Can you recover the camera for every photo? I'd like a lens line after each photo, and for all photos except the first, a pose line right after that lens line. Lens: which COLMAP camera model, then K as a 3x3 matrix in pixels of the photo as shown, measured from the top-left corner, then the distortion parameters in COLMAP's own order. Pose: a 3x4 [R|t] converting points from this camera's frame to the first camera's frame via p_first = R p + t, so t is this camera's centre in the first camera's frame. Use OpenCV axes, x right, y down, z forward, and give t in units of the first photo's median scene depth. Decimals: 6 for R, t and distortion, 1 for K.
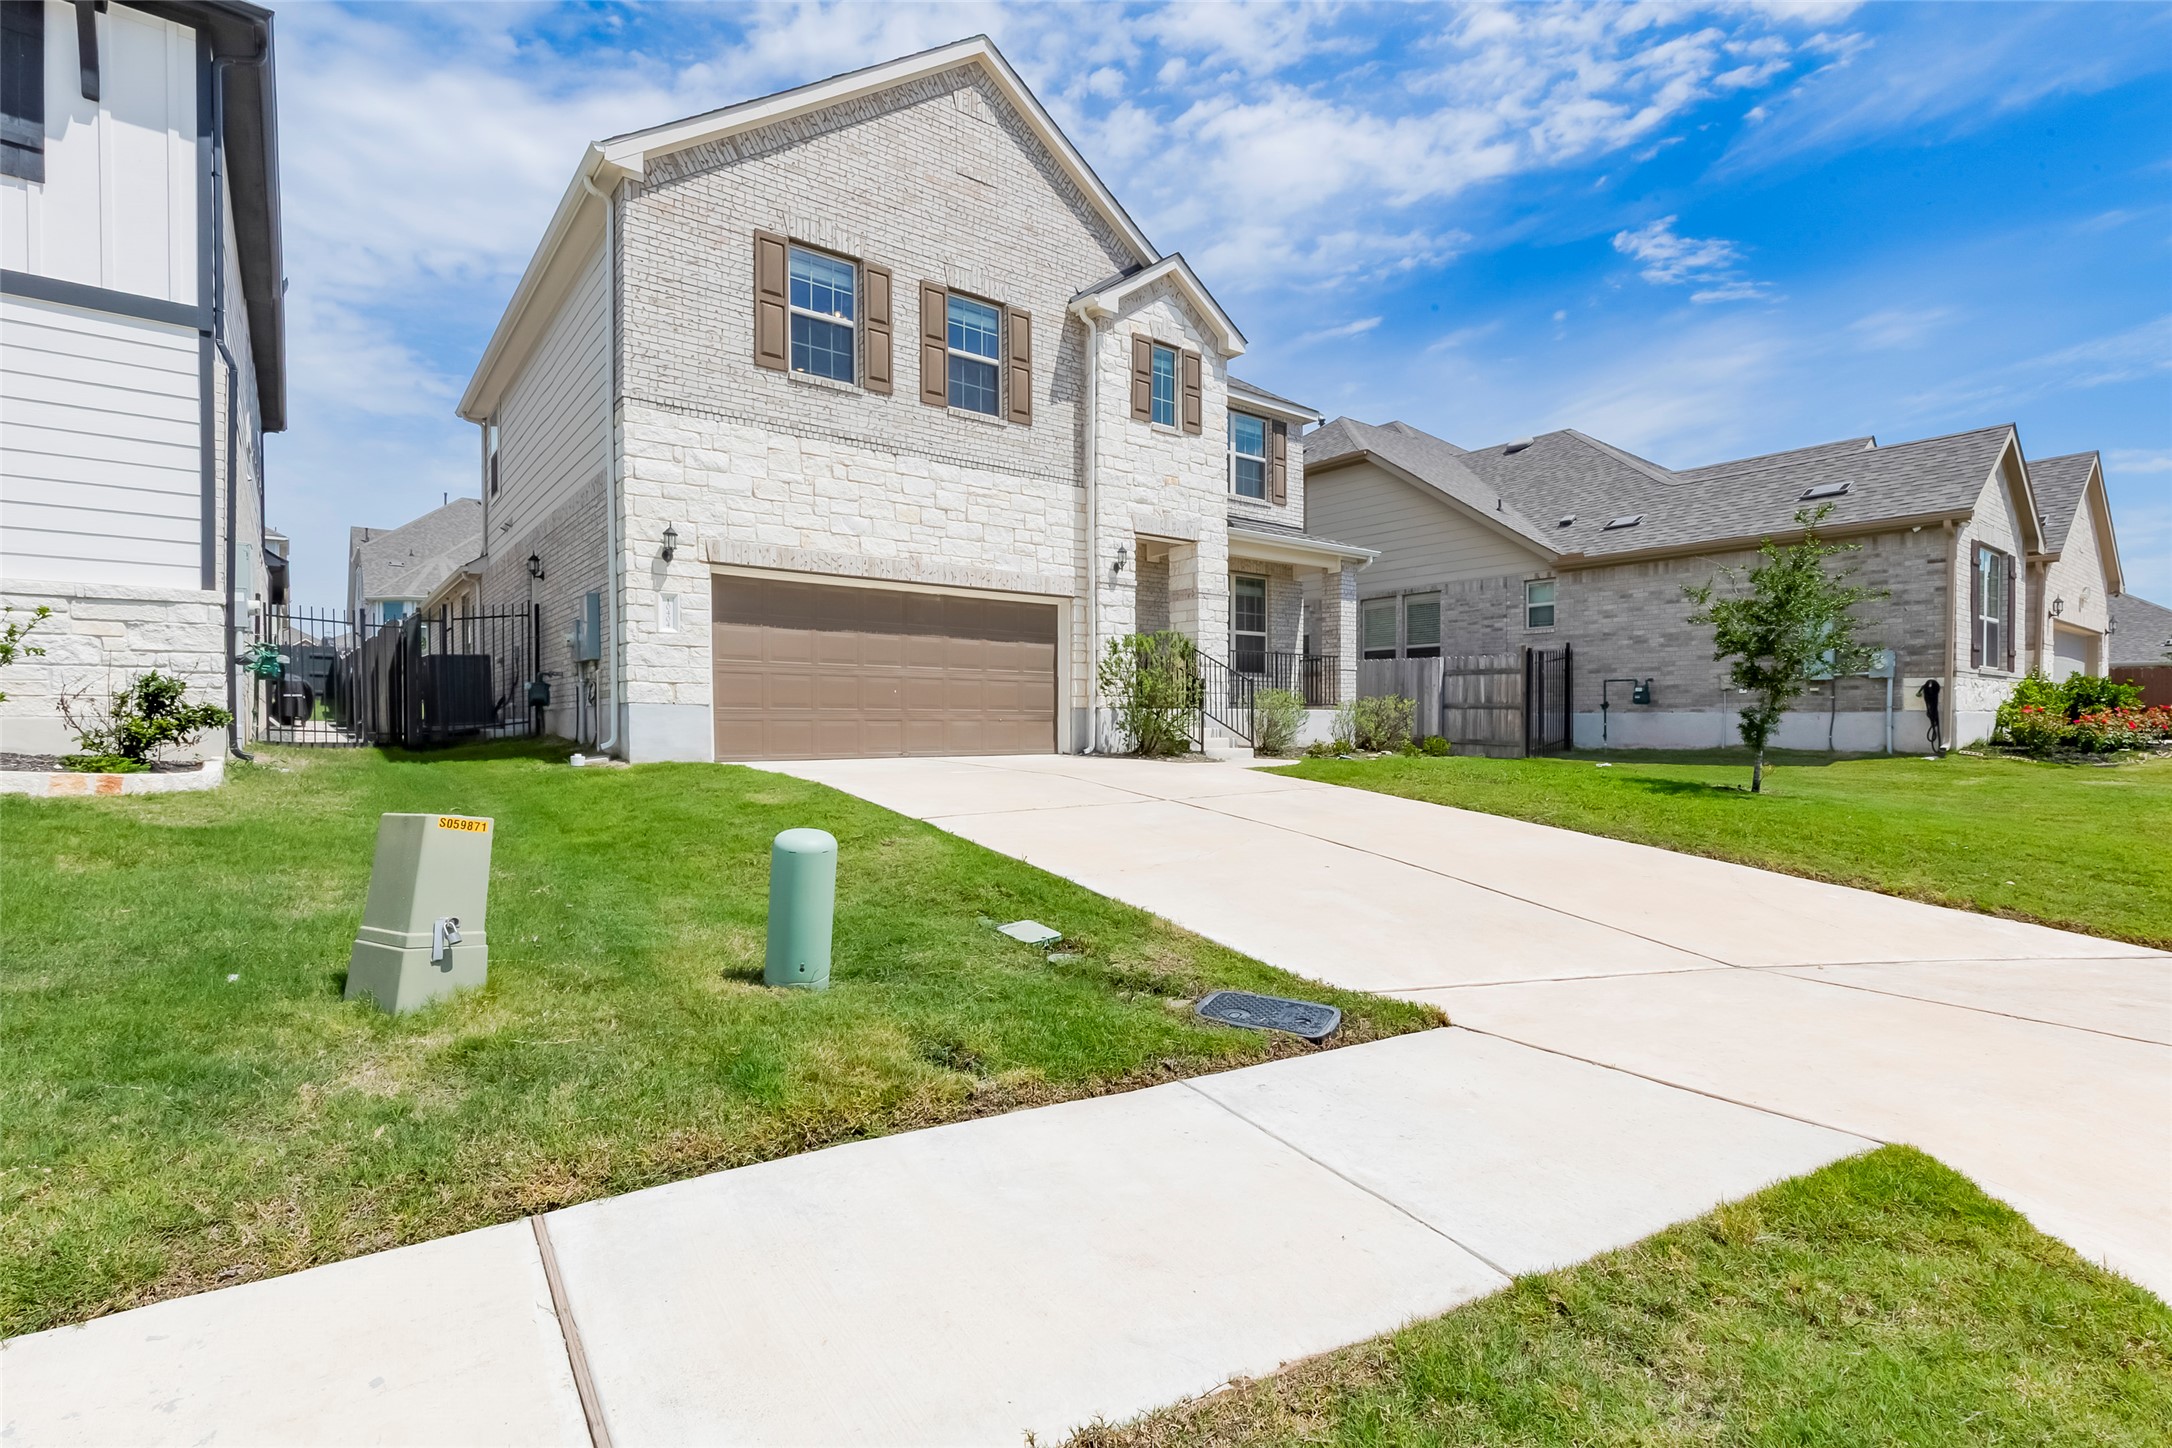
lens RADIAL K [[985.9, 0, 1087.7], [0, 985.9, 731.4], [0, 0, 1]] dist [0.003562, 0.000601]
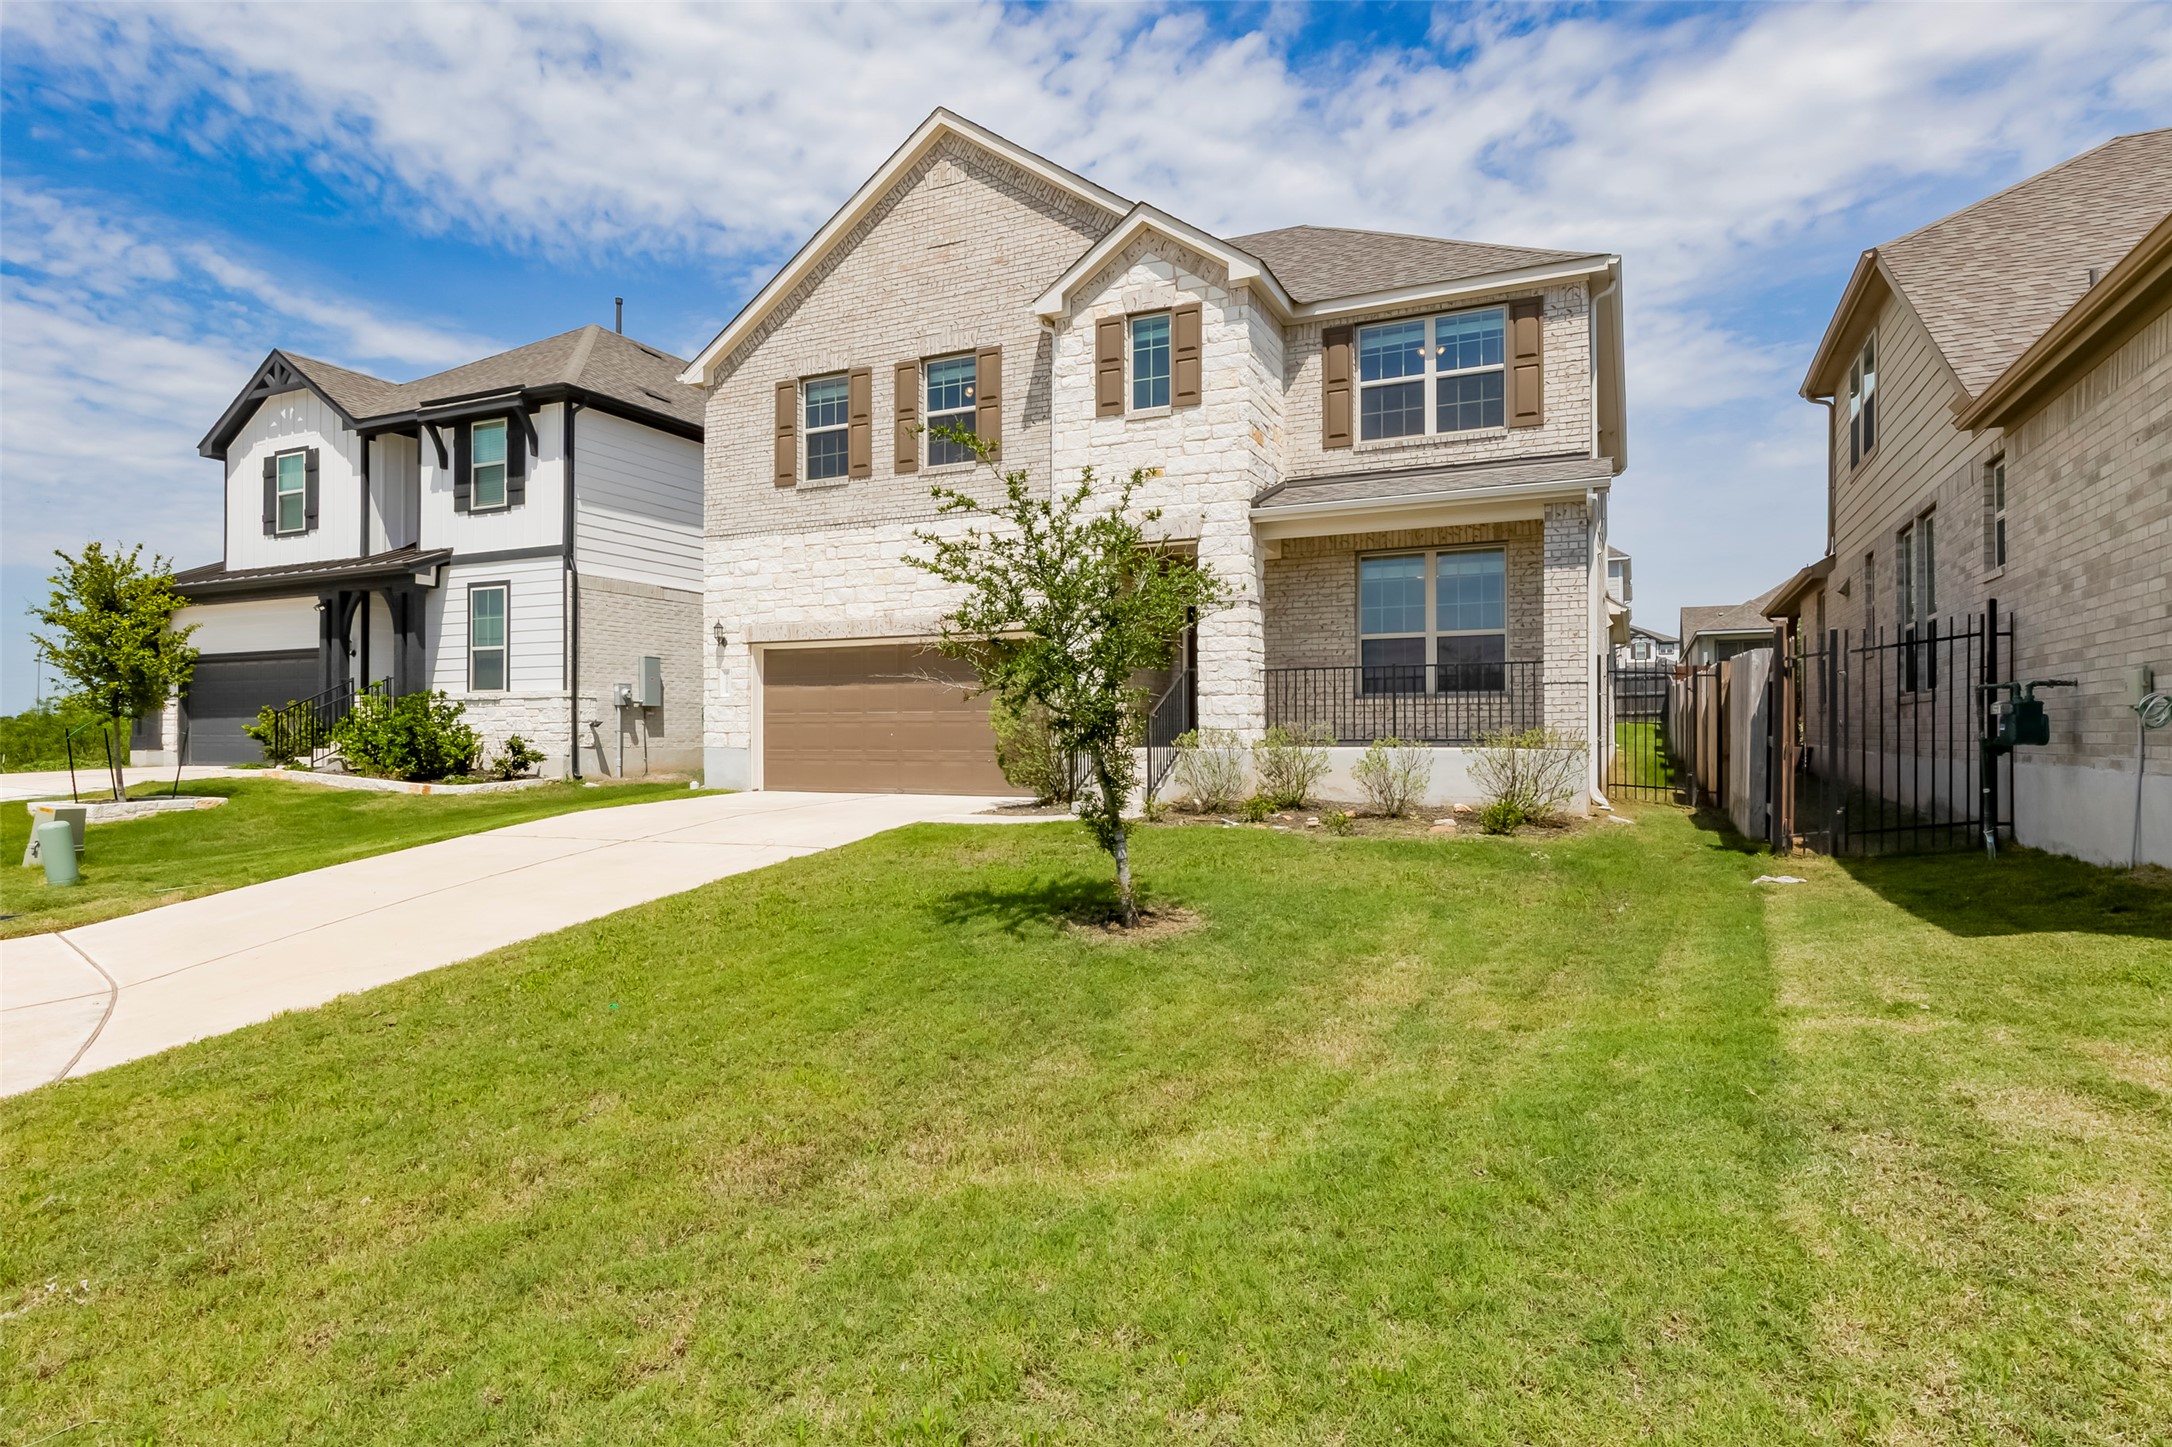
lens RADIAL K [[1084.9, 0, 1086.0], [0, 1084.9, 723.5], [0, 0, 1]] dist [0.001412, -0.000136]
pose [[0.482658, -0.006878, -0.875782, 0.989501], [-0.003318, 0.999948, -0.009682, -0.041570], [0.875803, 0.007579, 0.482610, 0.595545]]
